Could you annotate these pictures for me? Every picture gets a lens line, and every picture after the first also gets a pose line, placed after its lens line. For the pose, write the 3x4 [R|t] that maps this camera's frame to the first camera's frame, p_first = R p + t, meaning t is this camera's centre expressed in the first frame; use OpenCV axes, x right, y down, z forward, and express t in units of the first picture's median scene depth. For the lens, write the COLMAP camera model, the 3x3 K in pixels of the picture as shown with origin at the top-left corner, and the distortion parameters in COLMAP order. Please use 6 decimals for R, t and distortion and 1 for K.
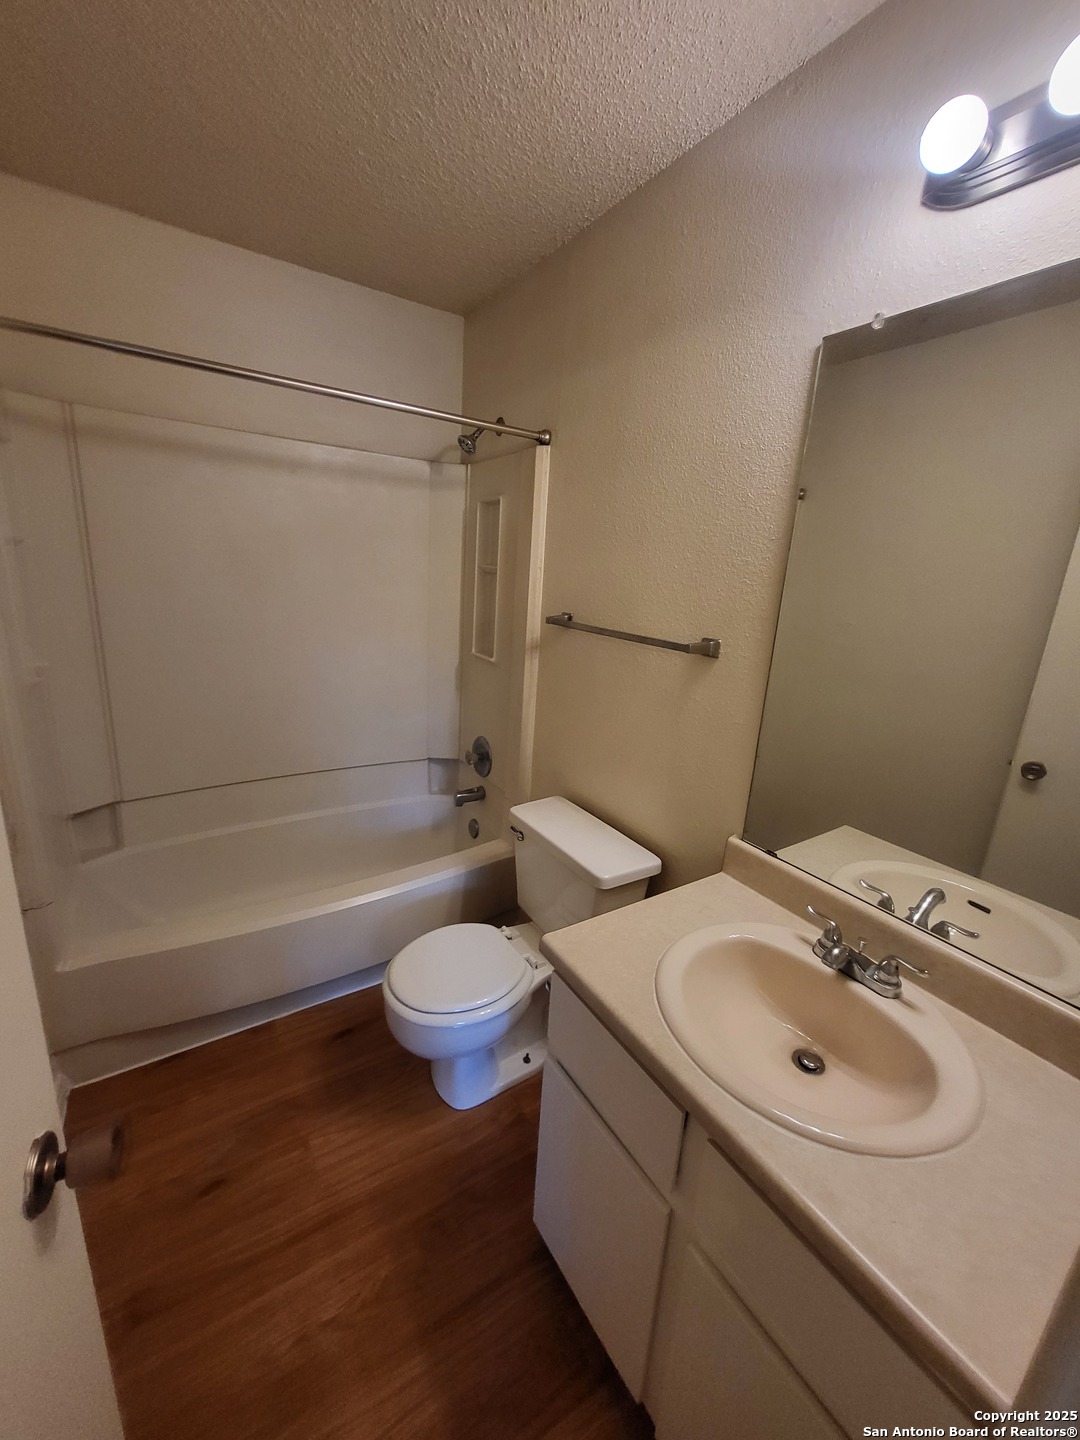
lens RADIAL K [[564.1, 0, 540.0], [0, 564.1, 720.0], [0, 0, 1]] dist [-0.001297, -0.000345]
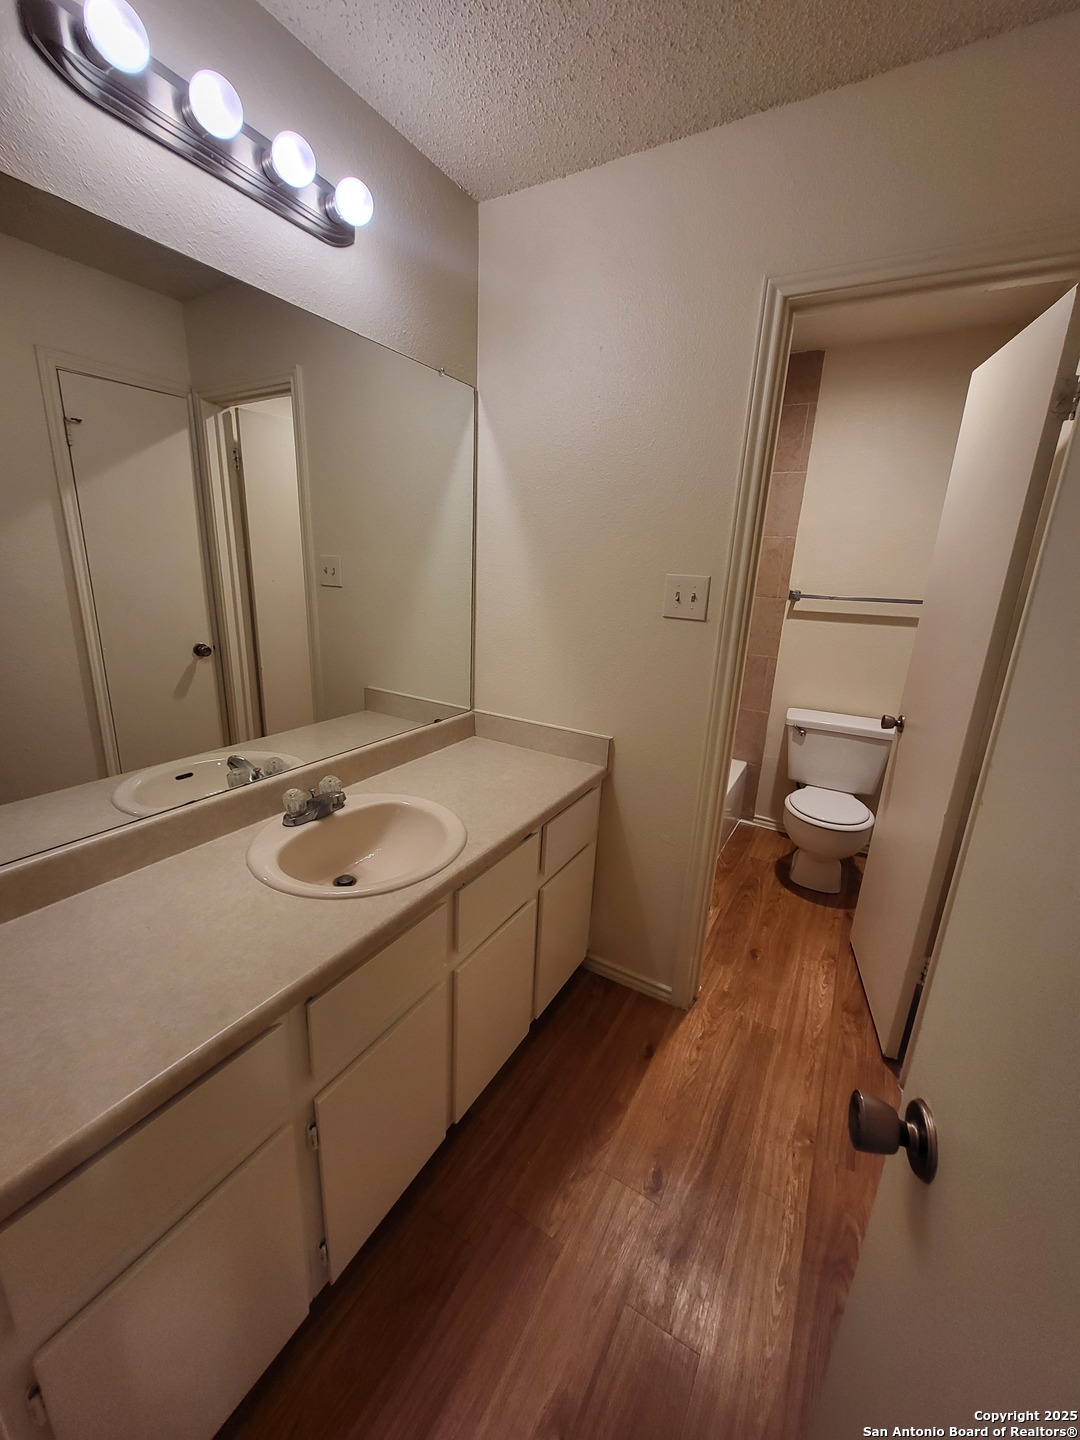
lens RADIAL K [[564.1, 0, 540.0], [0, 564.1, 720.0], [0, 0, 1]] dist [-0.001297, -0.000345]
pose [[-0.439121, -0.311744, 0.842608, -0.666389], [0.160702, 0.895490, 0.415058, -0.193411], [-0.883939, 0.317669, -0.343130, 0.882257]]
